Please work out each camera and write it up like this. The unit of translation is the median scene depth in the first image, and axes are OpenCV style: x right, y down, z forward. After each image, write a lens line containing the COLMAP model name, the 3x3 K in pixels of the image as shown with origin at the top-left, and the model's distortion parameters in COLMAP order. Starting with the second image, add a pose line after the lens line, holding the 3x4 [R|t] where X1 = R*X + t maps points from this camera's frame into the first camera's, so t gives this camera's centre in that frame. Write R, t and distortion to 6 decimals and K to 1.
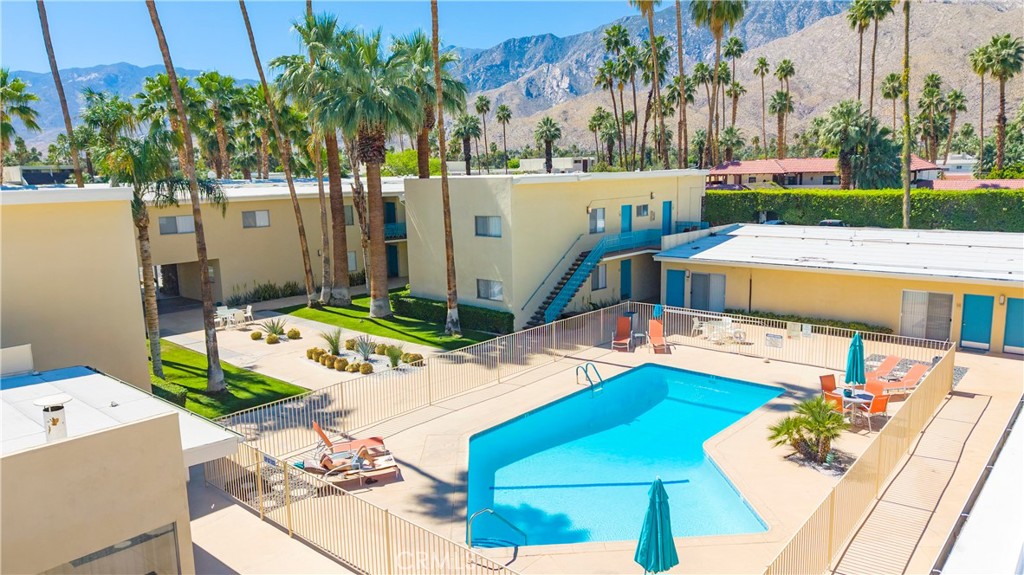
lens RADIAL K [[696.8, 0, 512.0], [0, 696.8, 287.5], [0, 0, 1]] dist [0.051080, -0.078158]
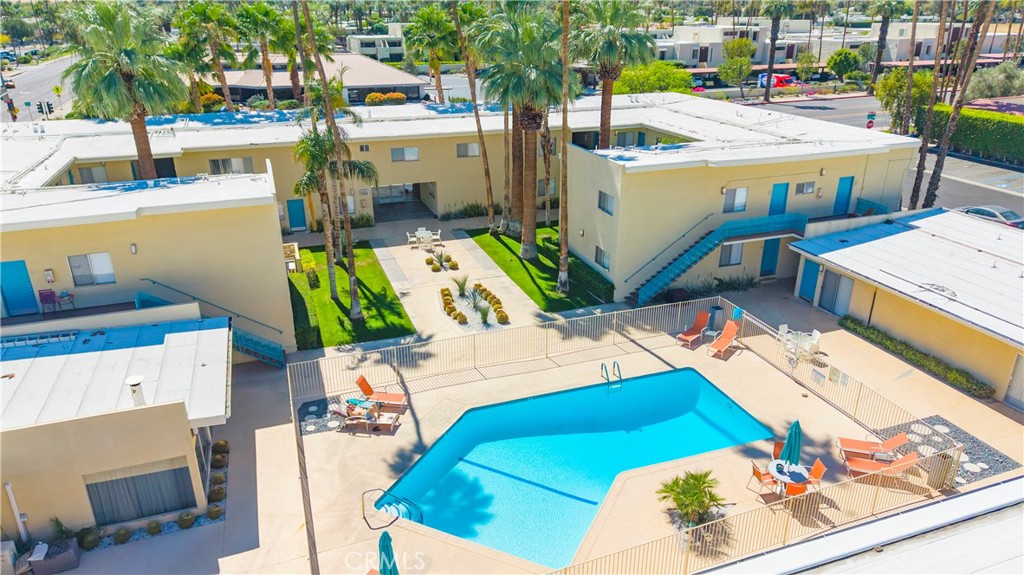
lens RADIAL K [[675.8, 0, 512.0], [0, 675.8, 287.5], [0, 0, 1]] dist [0.025203, -0.004733]
pose [[0.877391, 0.198722, -0.436686, 0.371920], [-0.095125, 0.964171, 0.247640, -0.237622], [0.470252, -0.175737, 0.864858, -0.023160]]
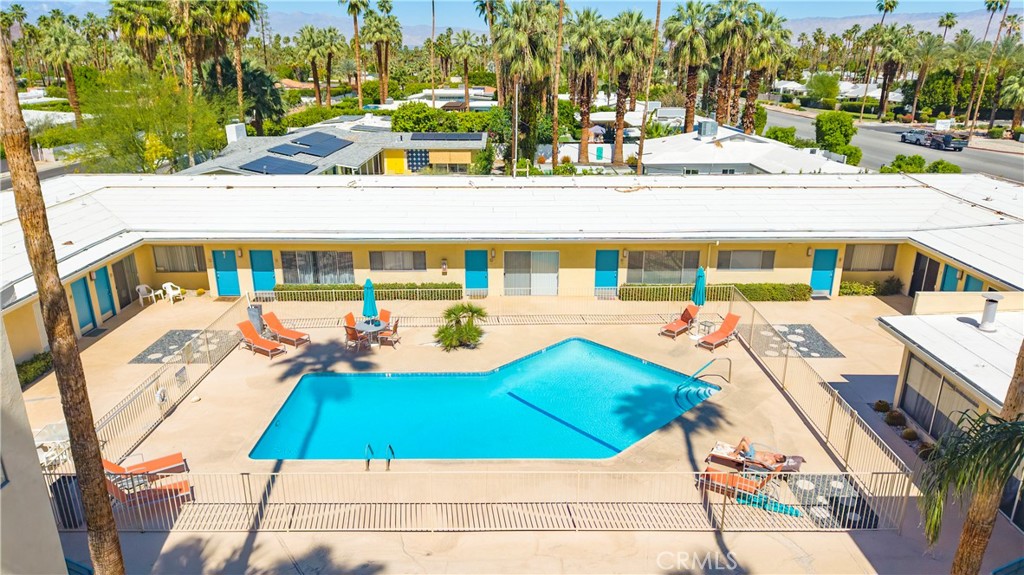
lens RADIAL K [[686.1, 0, 512.0], [0, 686.1, 287.5], [0, 0, 1]] dist [0.009737, -0.003108]
pose [[-0.662464, -0.220551, 0.715890, -0.417315], [0.139514, 0.902628, 0.407183, -0.278015], [-0.735987, 0.369621, -0.567189, 1.088852]]
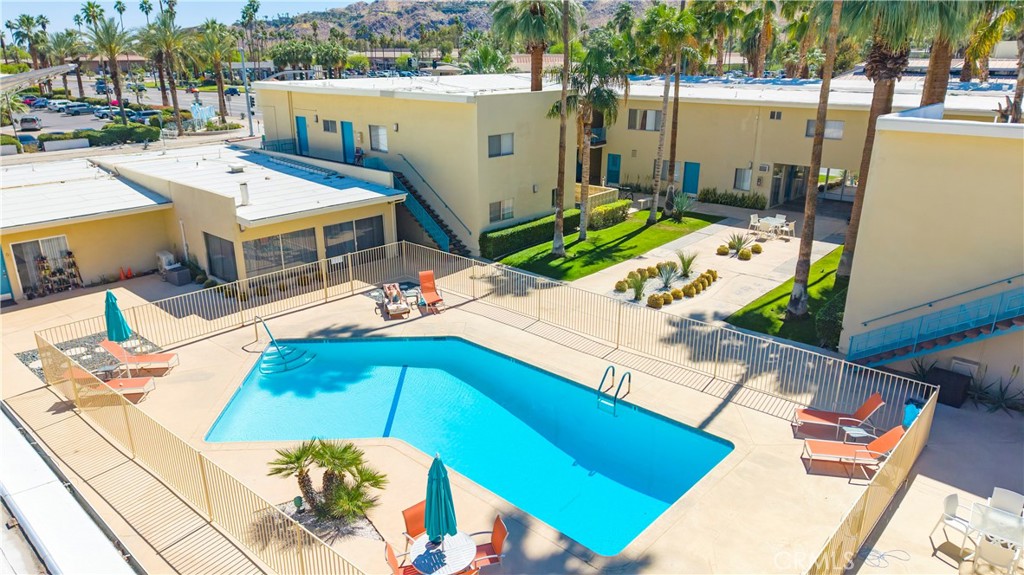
lens RADIAL K [[686.1, 0, 512.0], [0, 686.1, 287.5], [0, 0, 1]] dist [0.009737, -0.003108]
pose [[-0.010051, 0.346808, -0.937882, 0.694487], [-0.163924, 0.924669, 0.343679, -0.190756], [0.986422, 0.157196, 0.047557, 0.727682]]
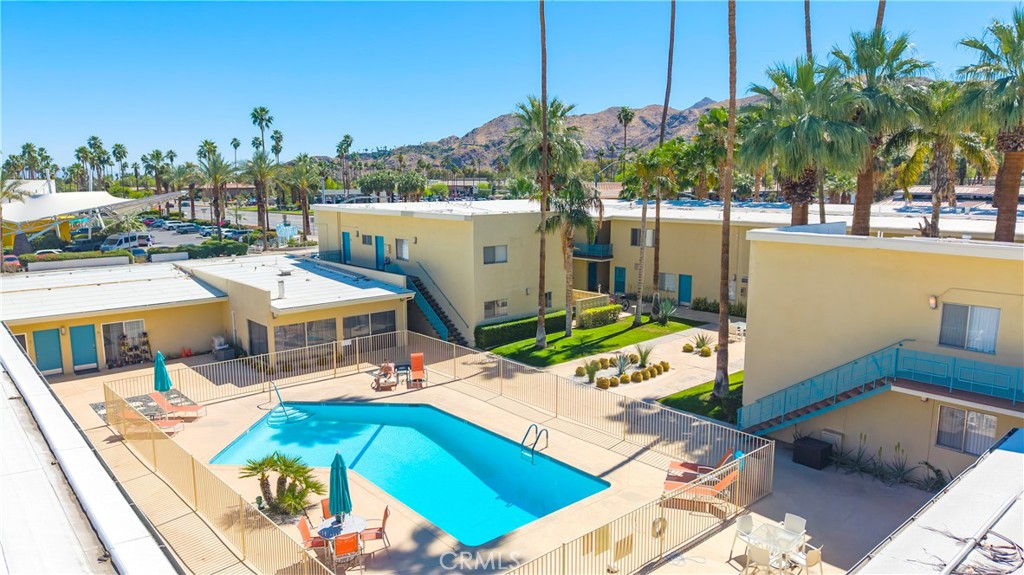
lens RADIAL K [[675.8, 0, 512.0], [0, 675.8, 287.5], [0, 0, 1]] dist [0.025203, -0.004733]
pose [[-0.122339, 0.179537, -0.976115, 0.861017], [-0.157759, 0.967480, 0.197721, -0.222533], [0.979870, 0.178180, -0.090037, 0.884605]]
